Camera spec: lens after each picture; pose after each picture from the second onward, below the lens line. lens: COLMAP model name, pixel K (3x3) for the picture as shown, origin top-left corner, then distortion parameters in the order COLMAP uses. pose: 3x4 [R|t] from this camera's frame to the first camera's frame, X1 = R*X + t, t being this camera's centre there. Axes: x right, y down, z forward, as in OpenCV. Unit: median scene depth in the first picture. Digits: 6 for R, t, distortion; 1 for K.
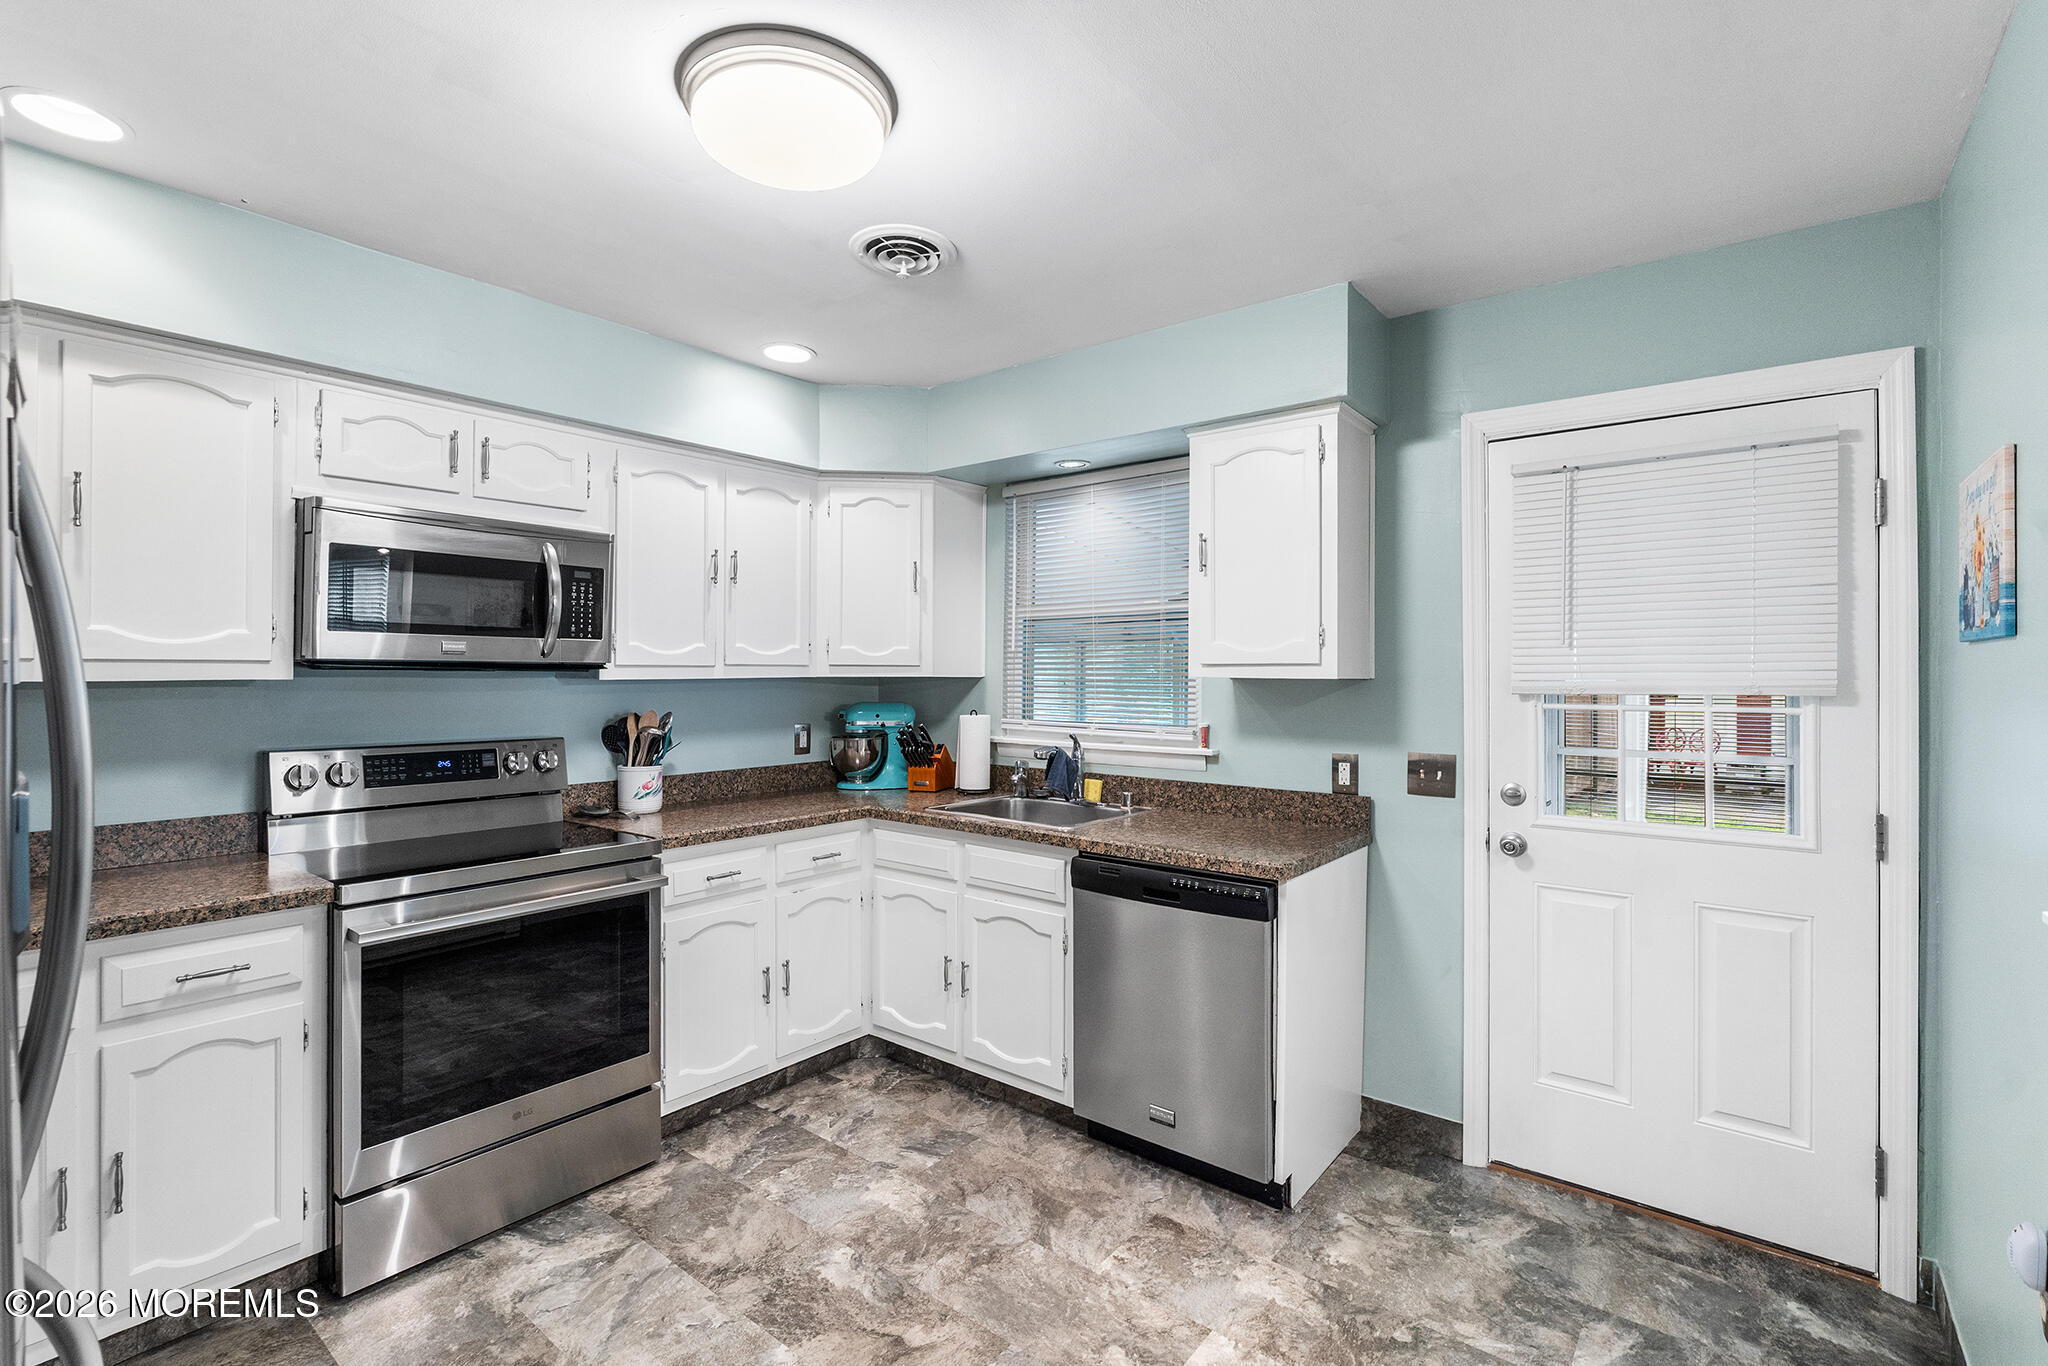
lens RADIAL K [[923.3, 0, 1027.8], [0, 923.3, 672.8], [0, 0, 1]] dist [-0.009870, 0.000392]
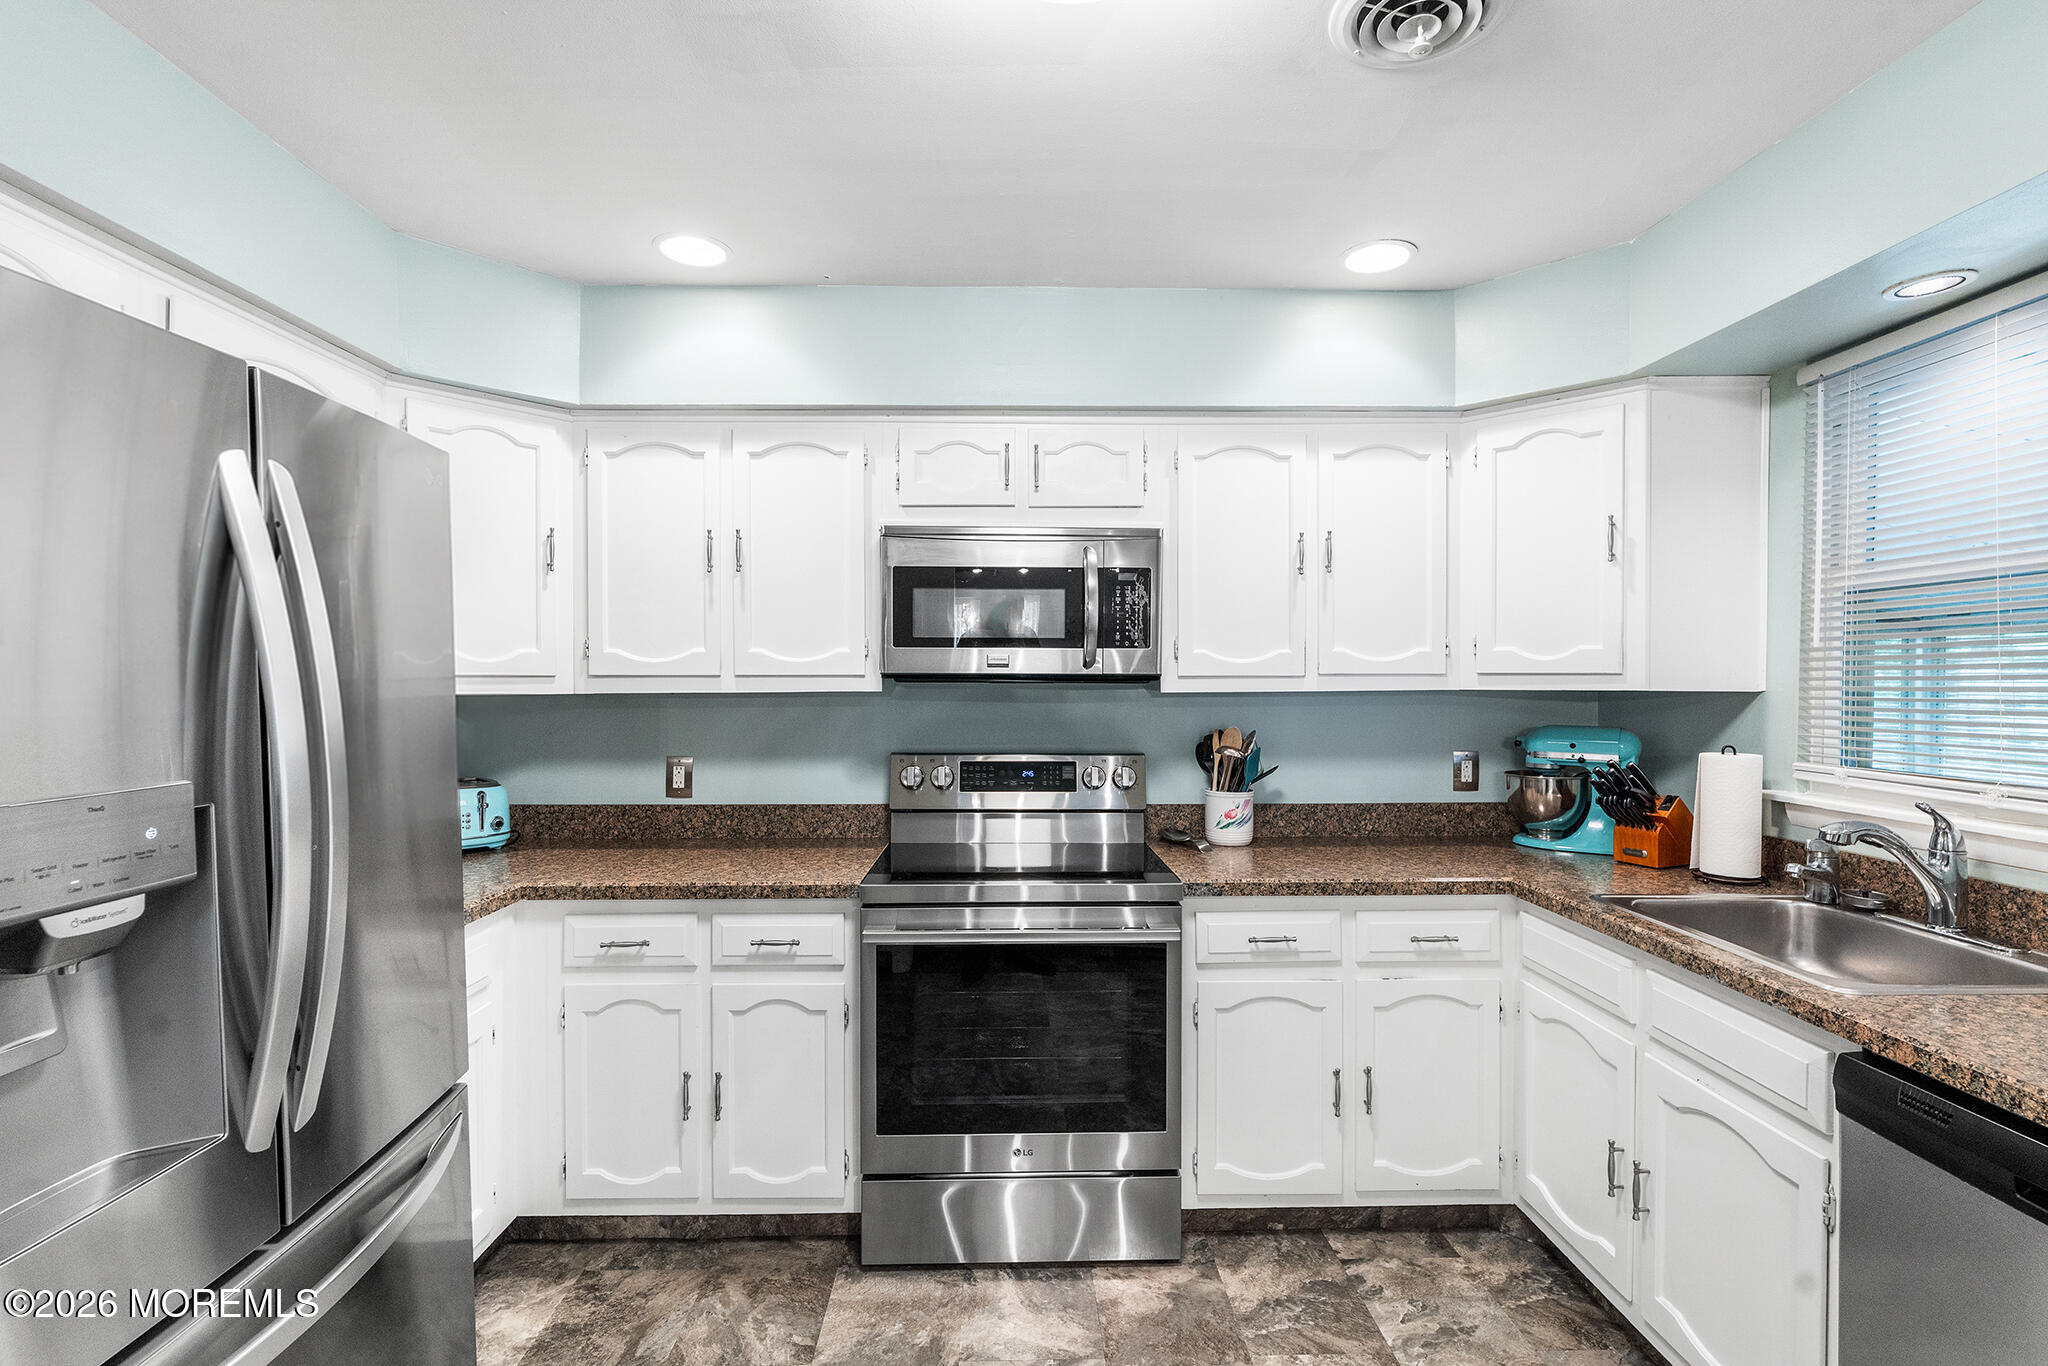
lens RADIAL K [[923.3, 0, 1016.2], [0, 923.3, 687.3], [0, 0, 1]] dist [-0.009870, 0.000392]
pose [[0.636253, 0.005432, -0.771461, 0.133363], [0.002146, 0.999959, 0.008812, -0.005487], [0.771478, -0.007262, 0.636215, 0.301997]]
